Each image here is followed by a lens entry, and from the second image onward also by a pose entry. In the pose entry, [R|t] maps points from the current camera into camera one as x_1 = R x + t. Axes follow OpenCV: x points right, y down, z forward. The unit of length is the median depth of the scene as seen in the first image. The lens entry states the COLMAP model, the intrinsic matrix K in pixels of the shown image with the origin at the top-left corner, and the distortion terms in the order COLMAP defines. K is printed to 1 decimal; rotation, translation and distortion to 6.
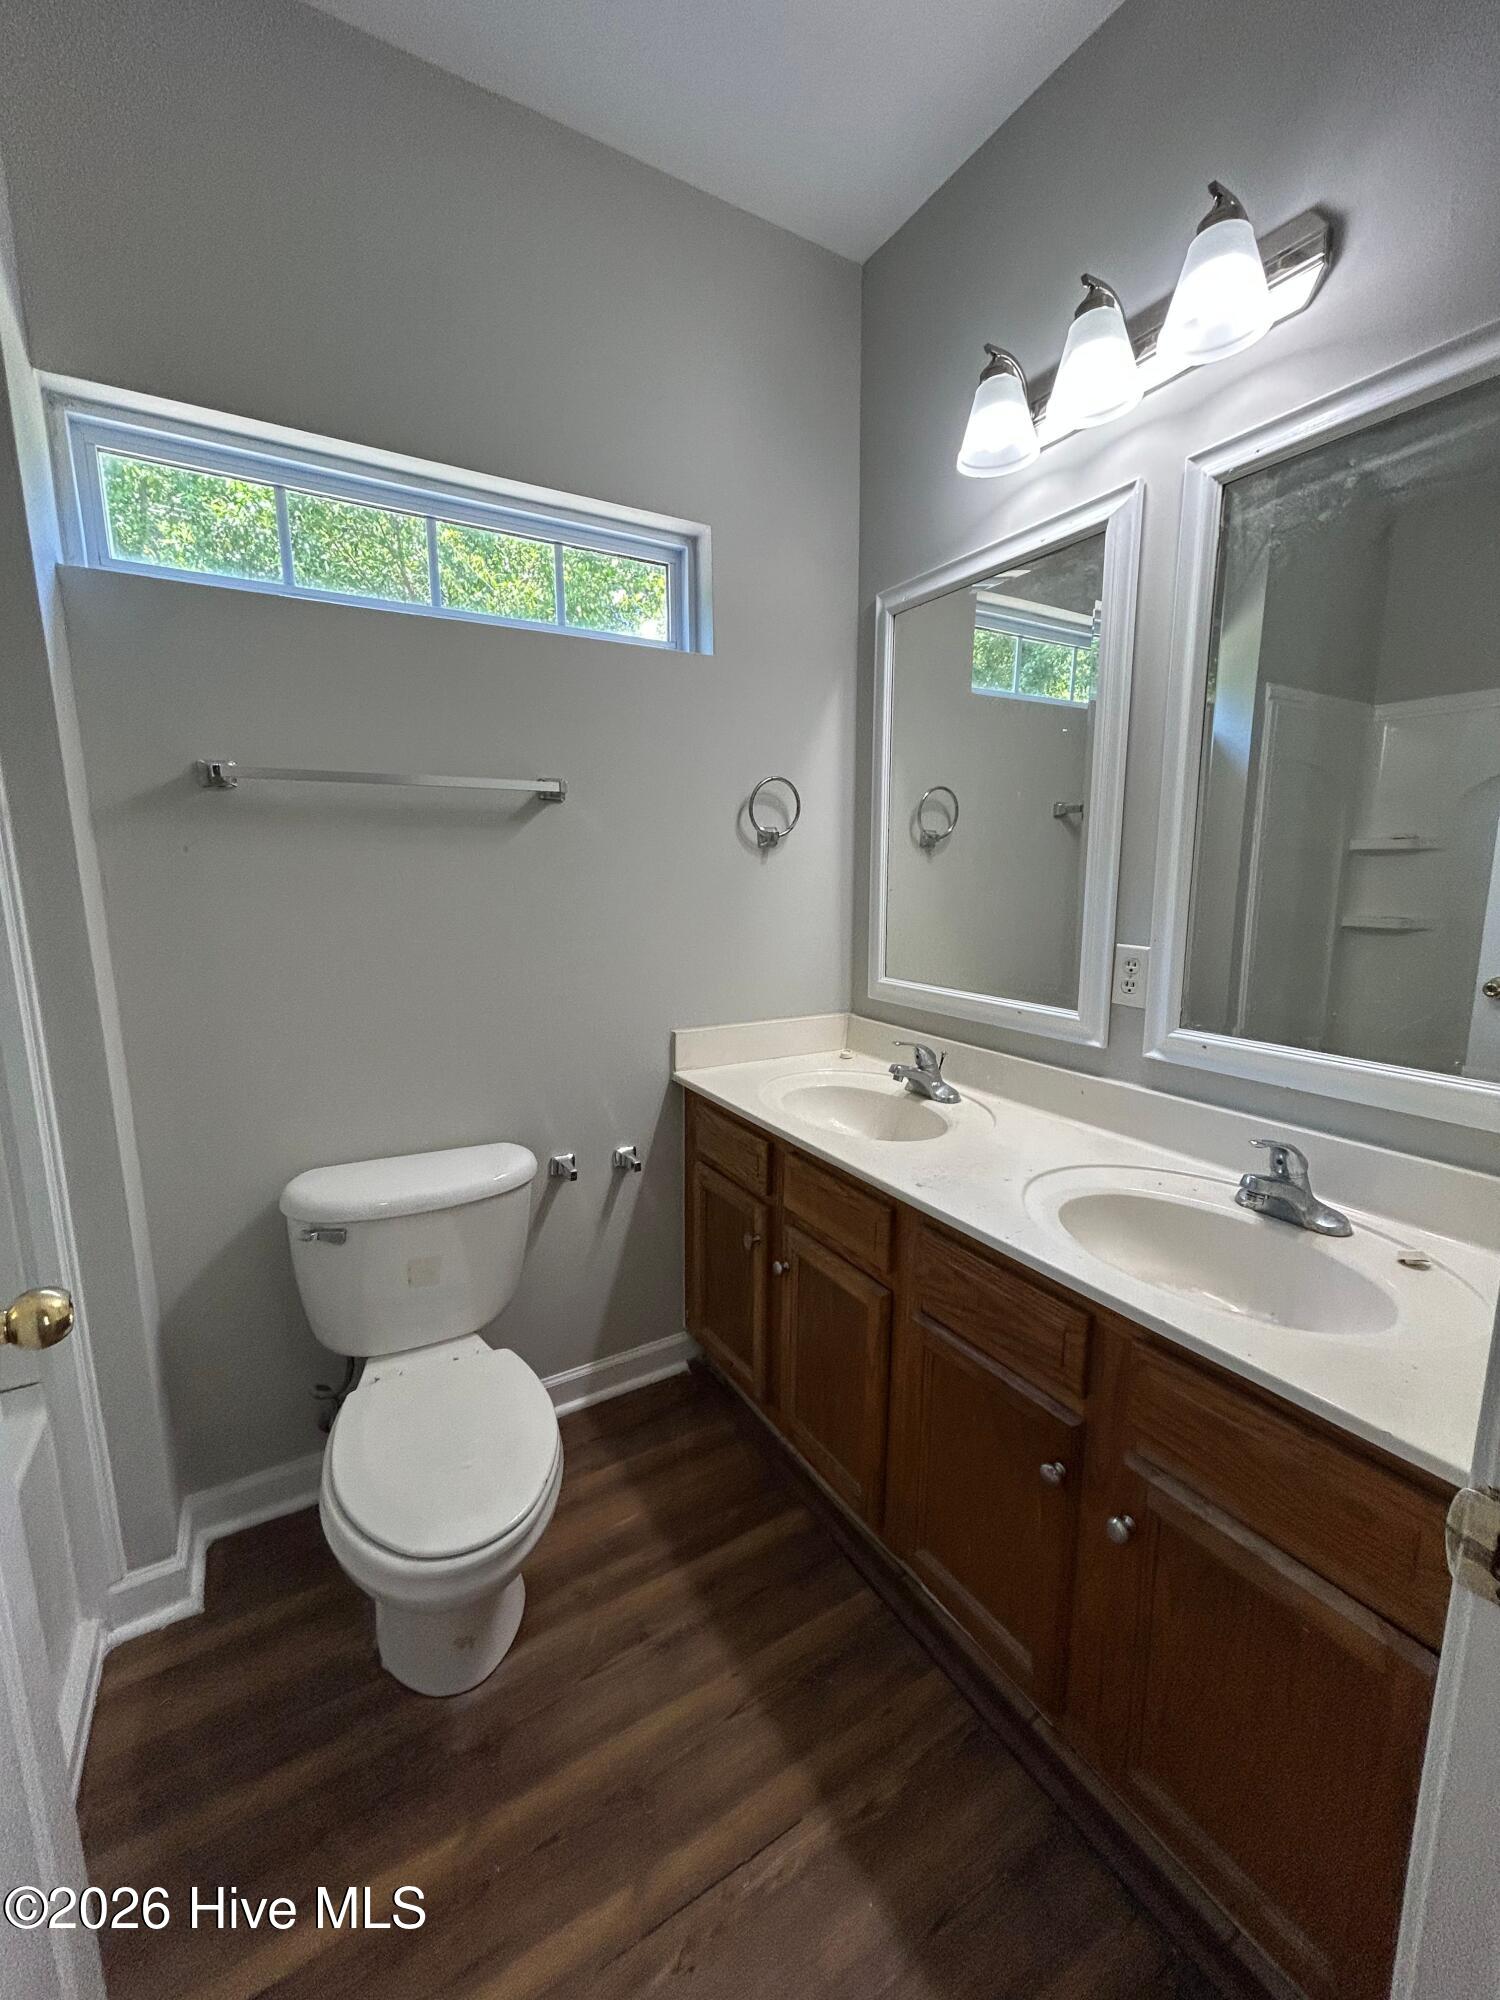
lens RADIAL K [[808.7, 0, 754.4], [0, 808.7, 998.3], [0, 0, 1]] dist [0.000465, 0.000023]
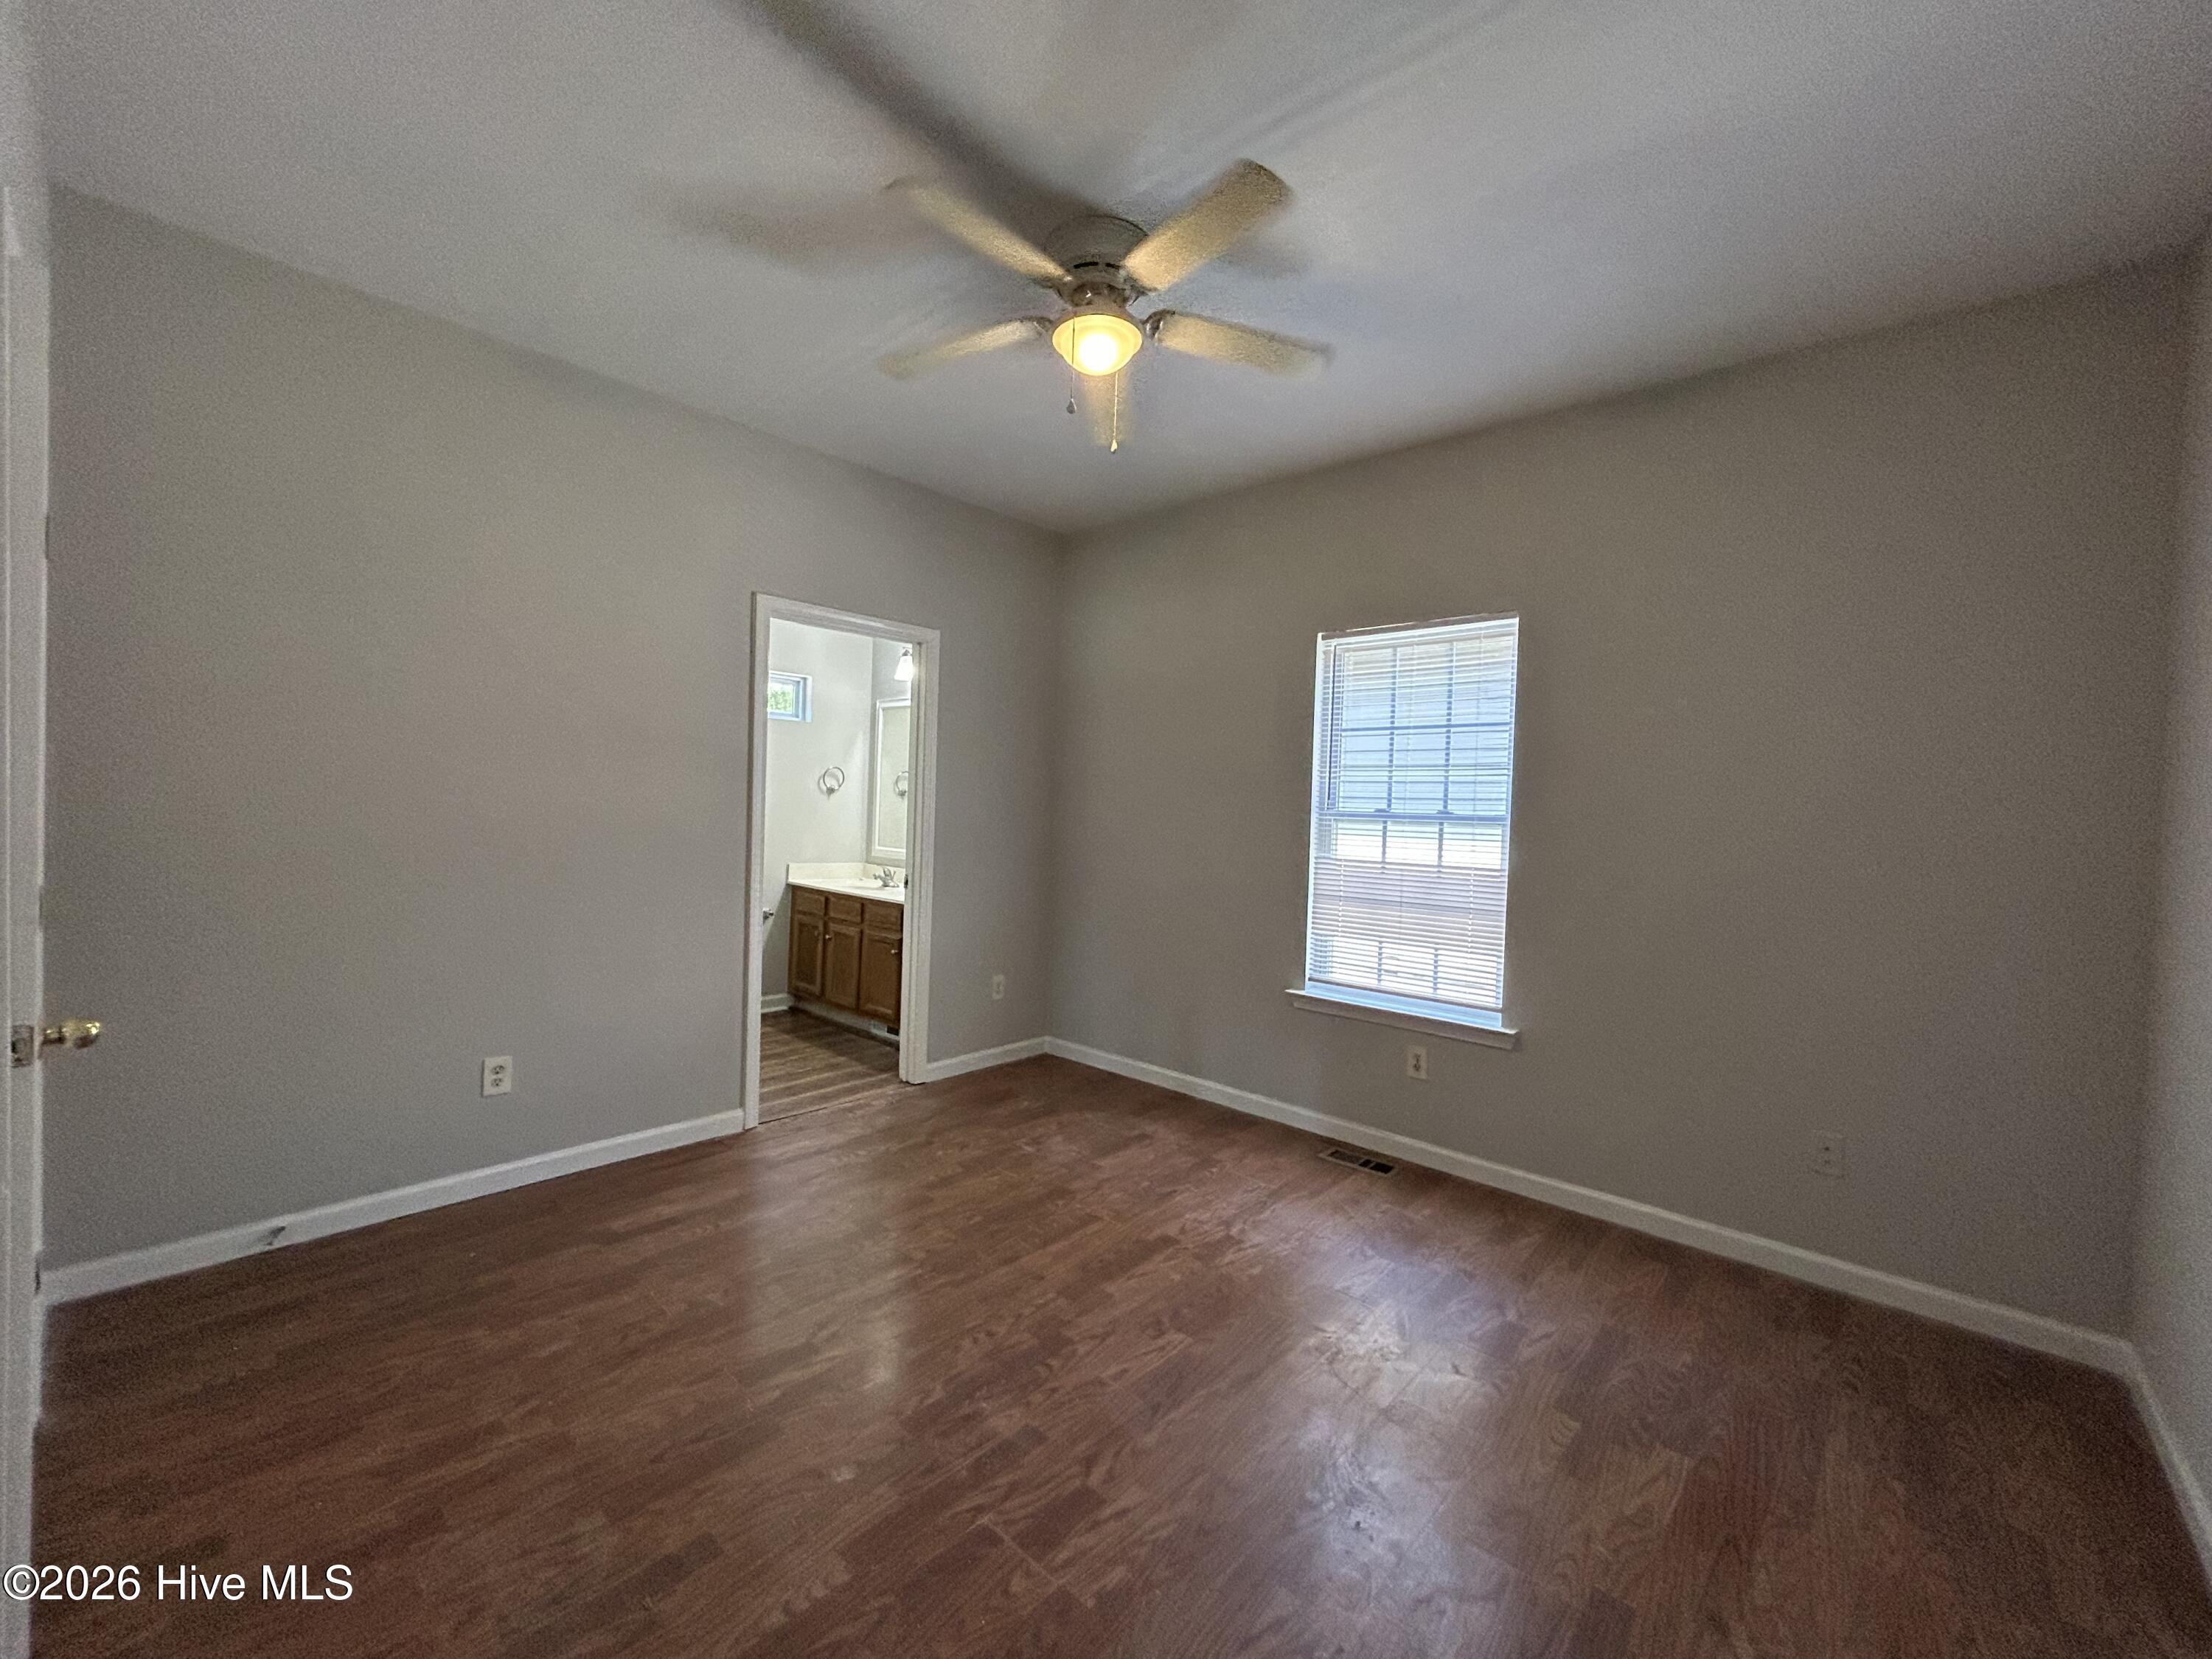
lens RADIAL K [[894.4, 0, 1112.3], [0, 894.4, 816.0], [0, 0, 1]] dist [0.000465, 0.000023]
pose [[0.953232, 0.033775, 0.300346, 0.019941], [0.008050, 0.990547, -0.136939, 0.283919], [-0.302132, 0.132952, 0.943949, -1.976665]]
